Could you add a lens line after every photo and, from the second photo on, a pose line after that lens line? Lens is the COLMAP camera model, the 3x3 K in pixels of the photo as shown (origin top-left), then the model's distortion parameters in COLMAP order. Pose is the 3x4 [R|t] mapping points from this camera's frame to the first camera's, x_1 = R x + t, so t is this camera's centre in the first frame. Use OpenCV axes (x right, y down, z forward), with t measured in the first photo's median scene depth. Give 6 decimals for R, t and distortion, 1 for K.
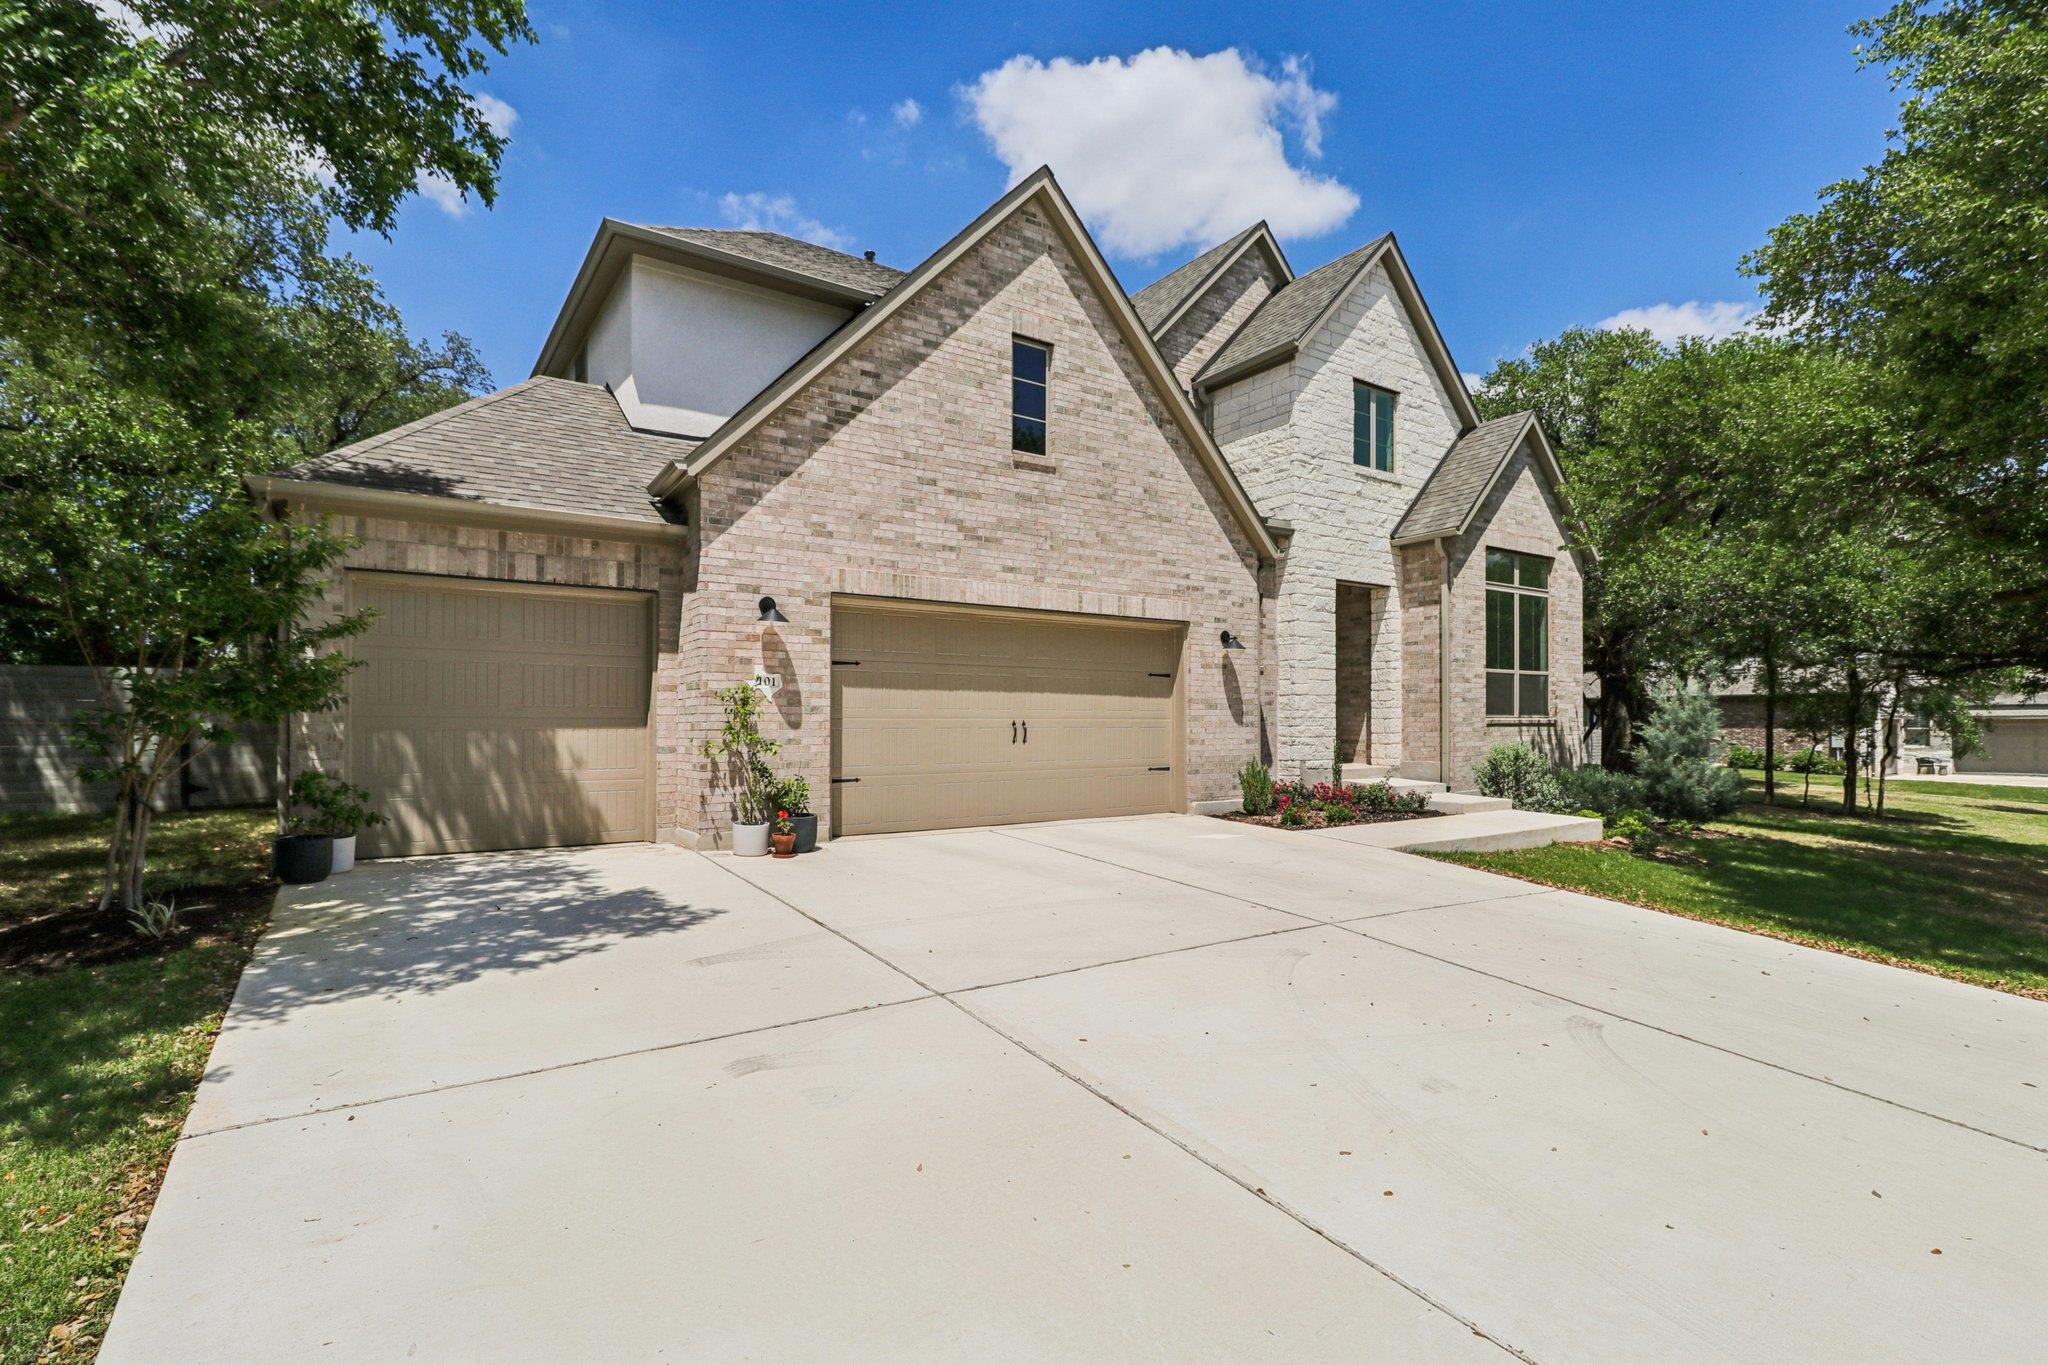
lens RADIAL K [[948.1, 0, 1021.6], [0, 948.1, 690.8], [0, 0, 1]] dist [0.002445, 0.000157]
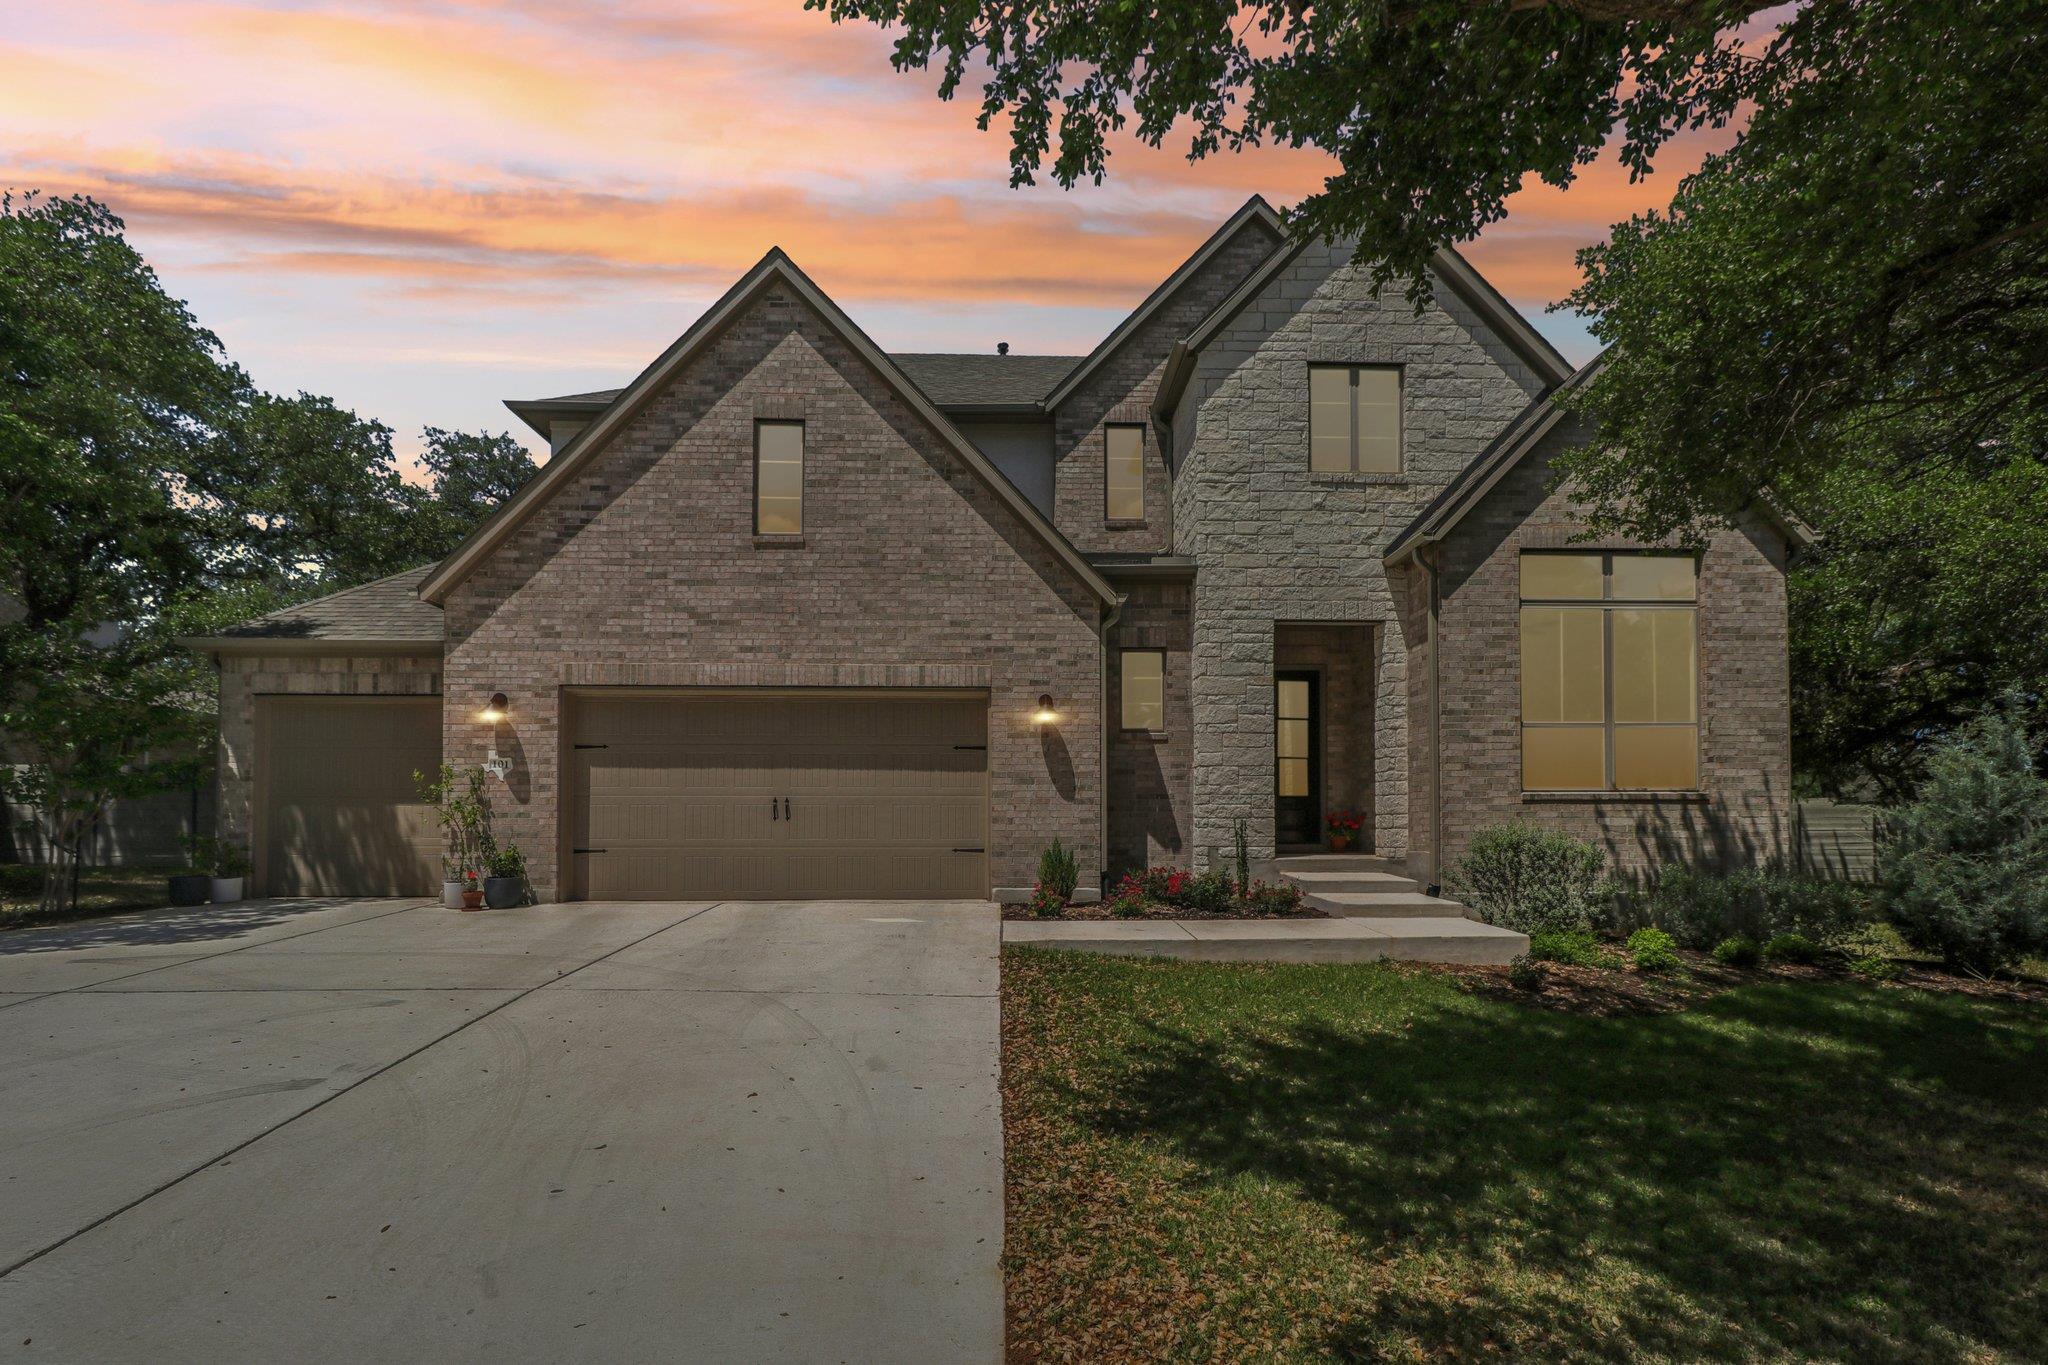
lens RADIAL K [[948.1, 0, 1005.0], [0, 948.1, 774.4], [0, 0, 1]] dist [0.002445, 0.000157]
pose [[0.847759, -0.025132, -0.529786, 0.767872], [0.018527, 0.999670, -0.017775, 0.030664], [0.530058, 0.005254, 0.847945, 0.282065]]
